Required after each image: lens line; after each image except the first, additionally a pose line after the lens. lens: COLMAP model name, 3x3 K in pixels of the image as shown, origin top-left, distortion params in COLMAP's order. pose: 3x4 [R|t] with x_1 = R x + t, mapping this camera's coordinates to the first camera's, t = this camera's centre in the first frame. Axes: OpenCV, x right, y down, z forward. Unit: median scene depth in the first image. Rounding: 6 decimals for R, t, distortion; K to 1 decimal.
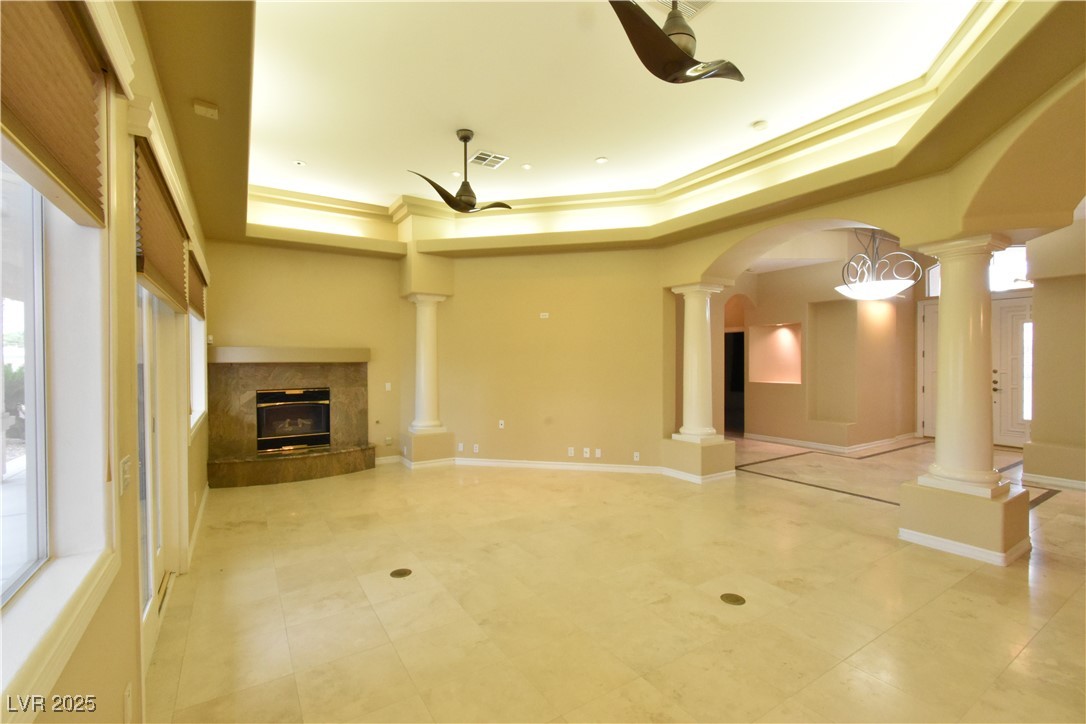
lens RADIAL K [[484.6, 0, 545.0], [0, 484.6, 364.3], [0, 0, 1]] dist [0.001913, -0.000130]
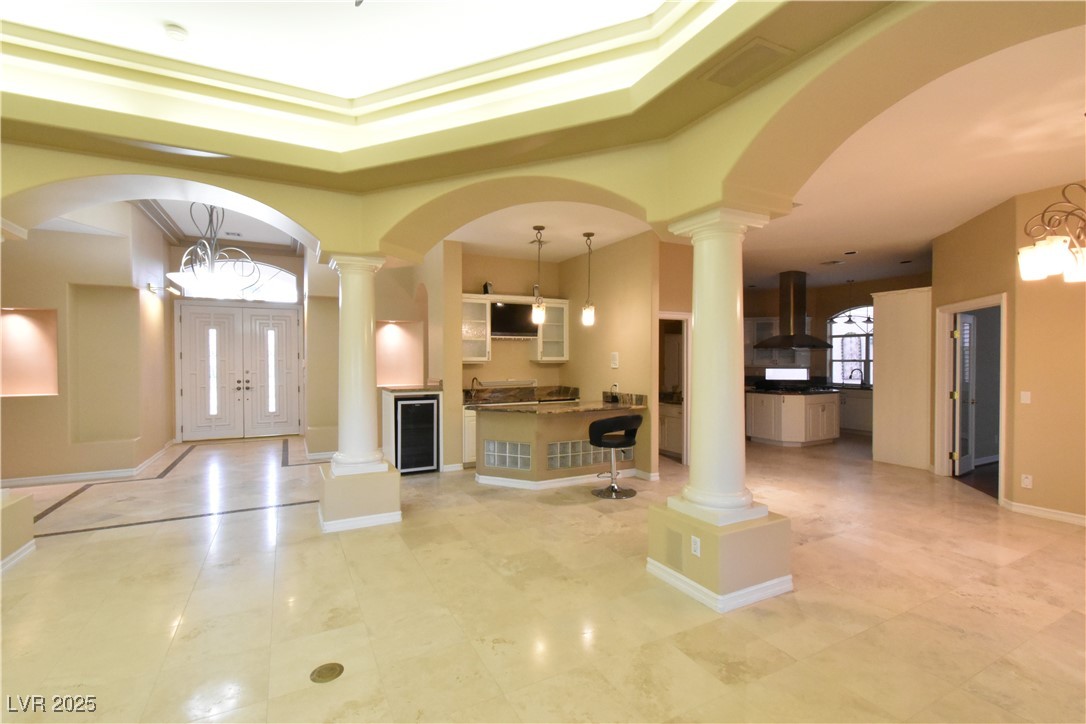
lens RADIAL K [[484.6, 0, 545.0], [0, 484.6, 364.3], [0, 0, 1]] dist [0.001913, -0.000130]
pose [[0.078008, -0.006444, 0.996932, -0.159669], [0.014516, 0.999880, 0.005327, 0.001520], [-0.996847, 0.014056, 0.078092, 0.279486]]
